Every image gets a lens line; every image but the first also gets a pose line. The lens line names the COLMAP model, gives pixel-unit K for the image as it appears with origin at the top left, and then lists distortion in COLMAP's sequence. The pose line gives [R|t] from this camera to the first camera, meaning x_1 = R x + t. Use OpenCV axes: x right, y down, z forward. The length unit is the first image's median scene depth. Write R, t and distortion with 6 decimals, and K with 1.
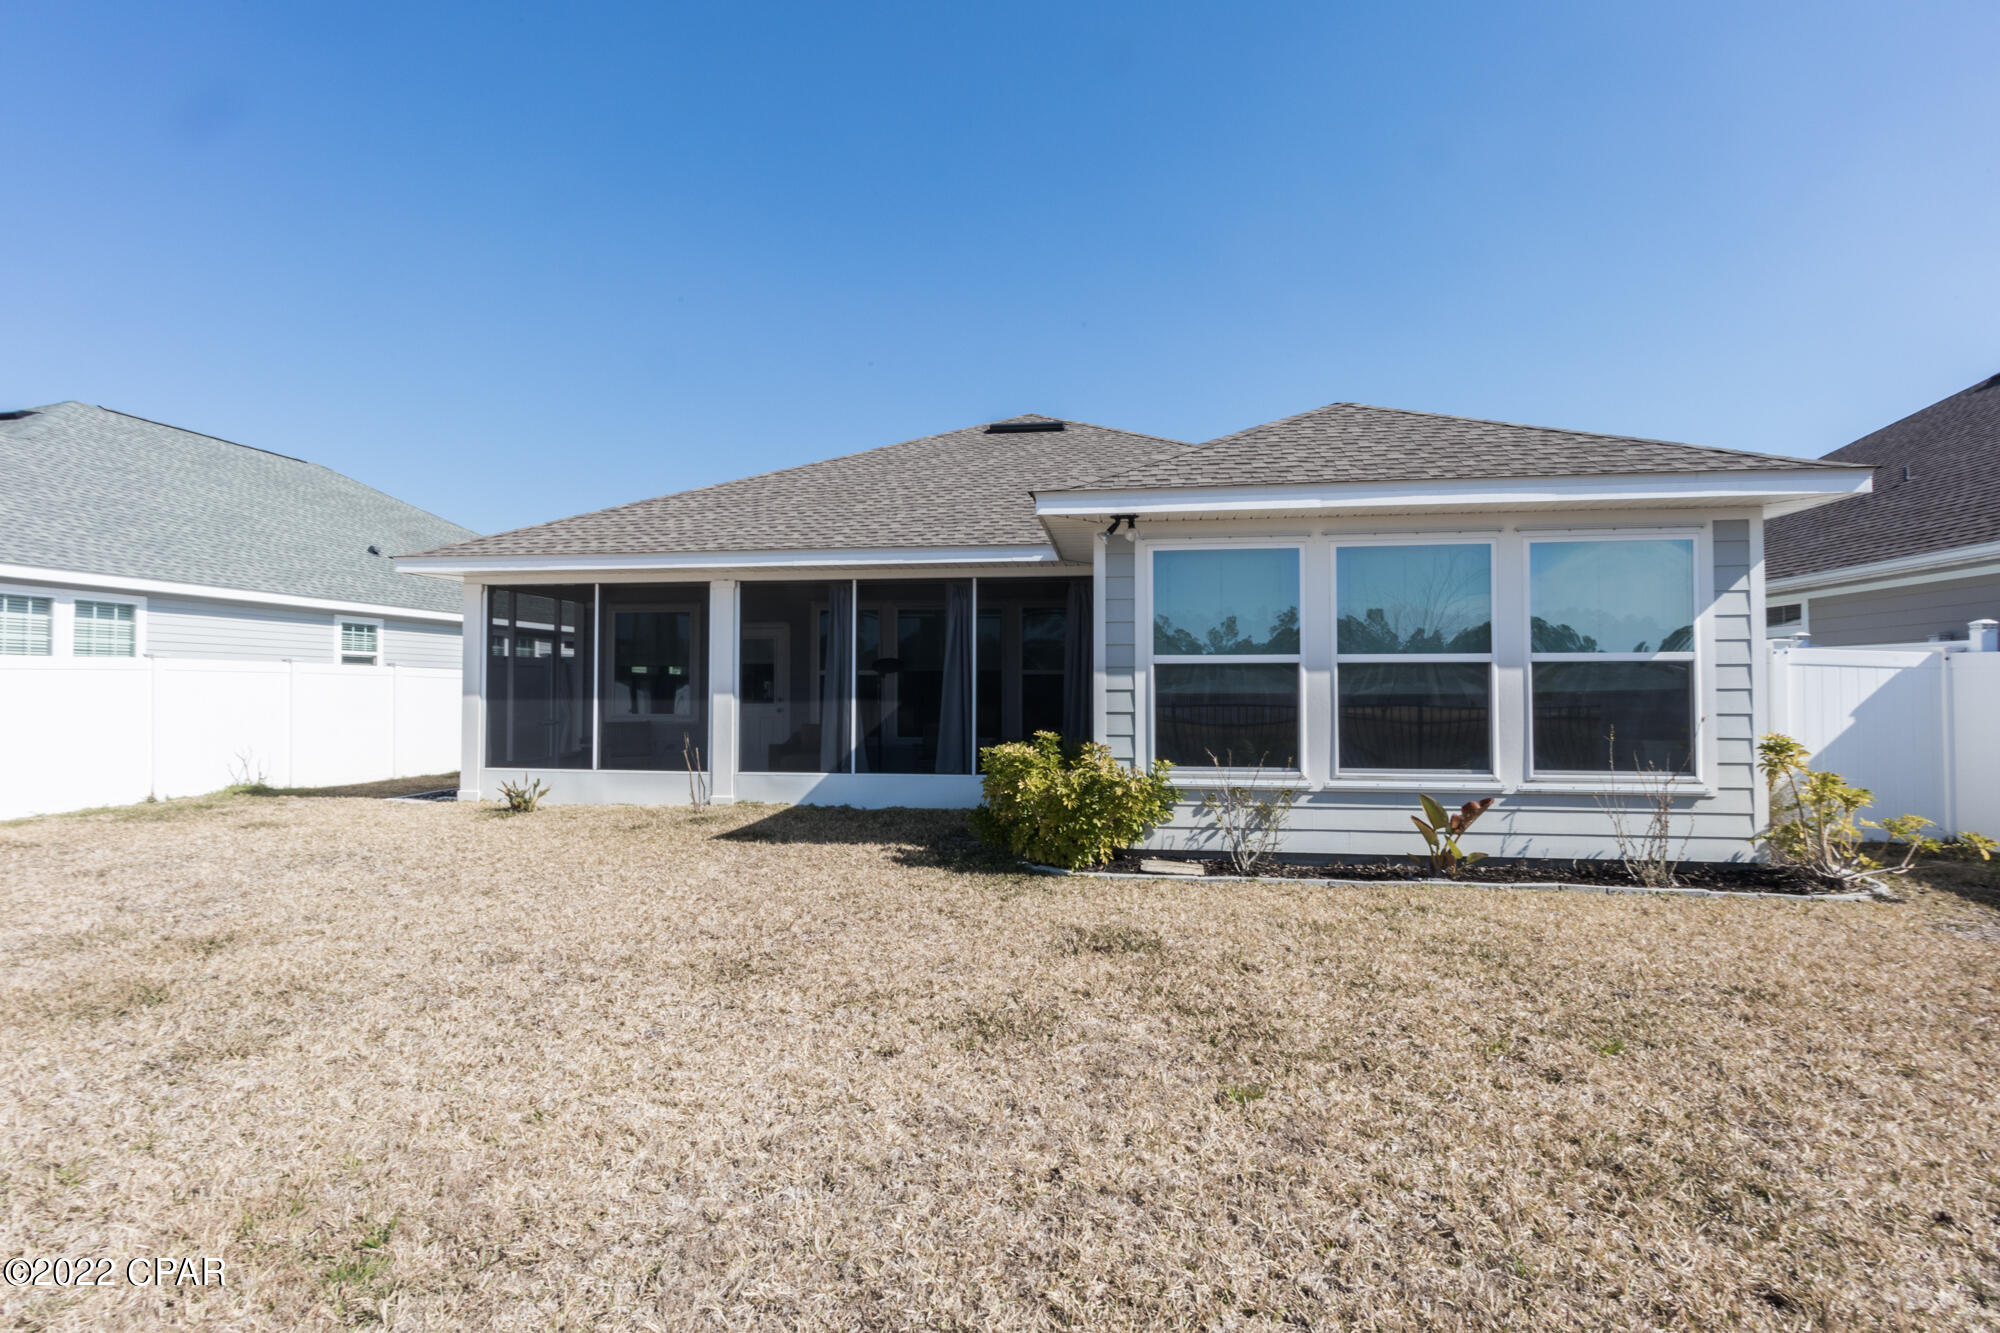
lens RADIAL K [[974.5, 0, 1004.7], [0, 974.5, 667.9], [0, 0, 1]] dist [0.004584, -0.000352]
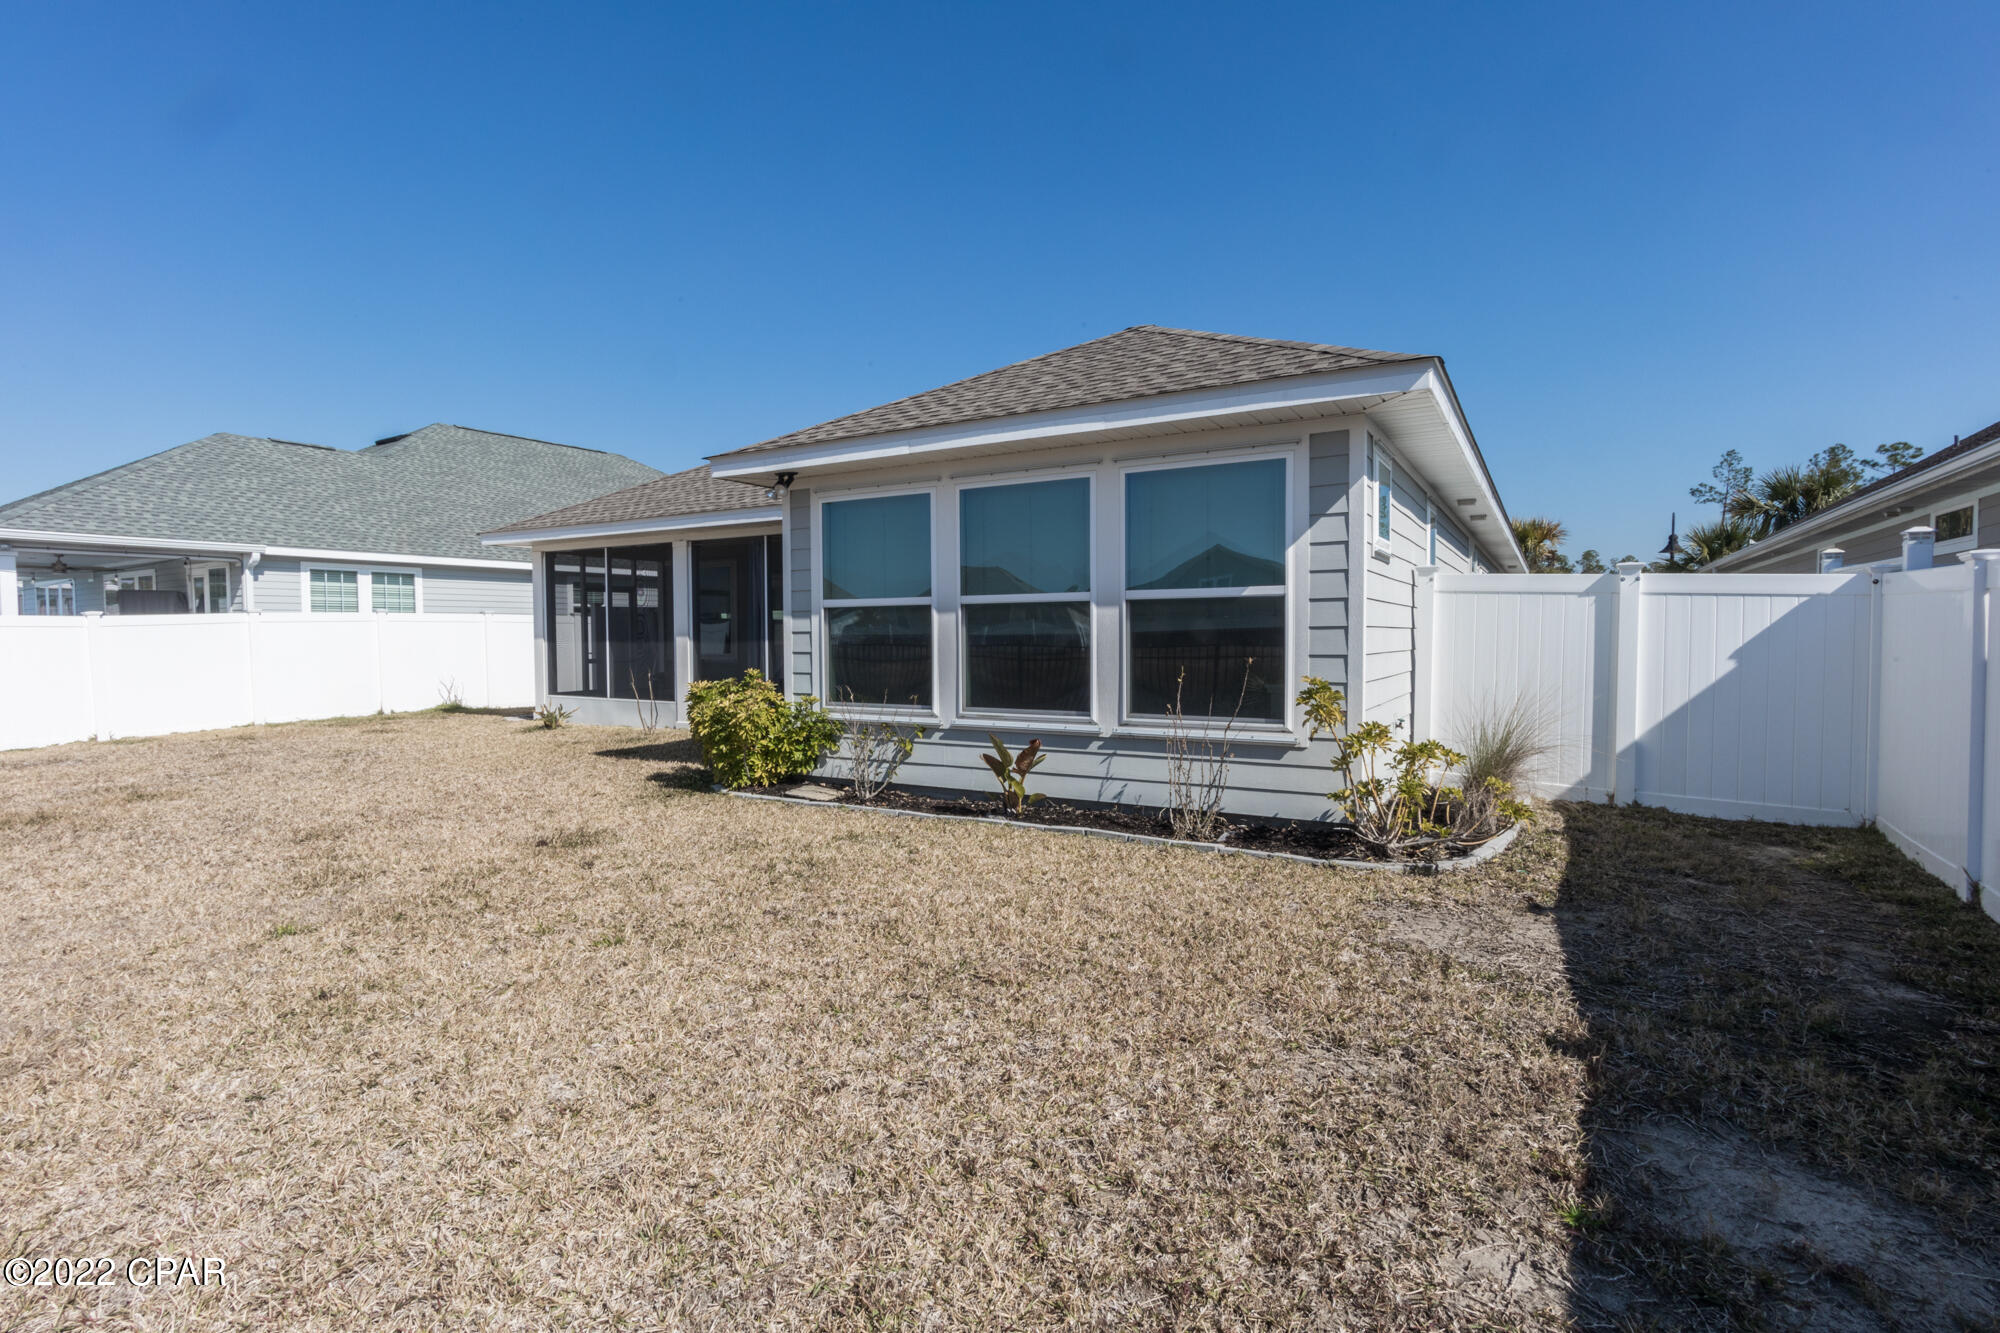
lens RADIAL K [[974.5, 0, 987.6], [0, 974.5, 669.2], [0, 0, 1]] dist [0.004584, -0.000352]
pose [[0.922298, 0.008321, -0.386389, 0.752792], [0.015600, 0.998152, 0.058731, 0.003394], [0.386164, -0.060195, 0.920464, 0.065630]]
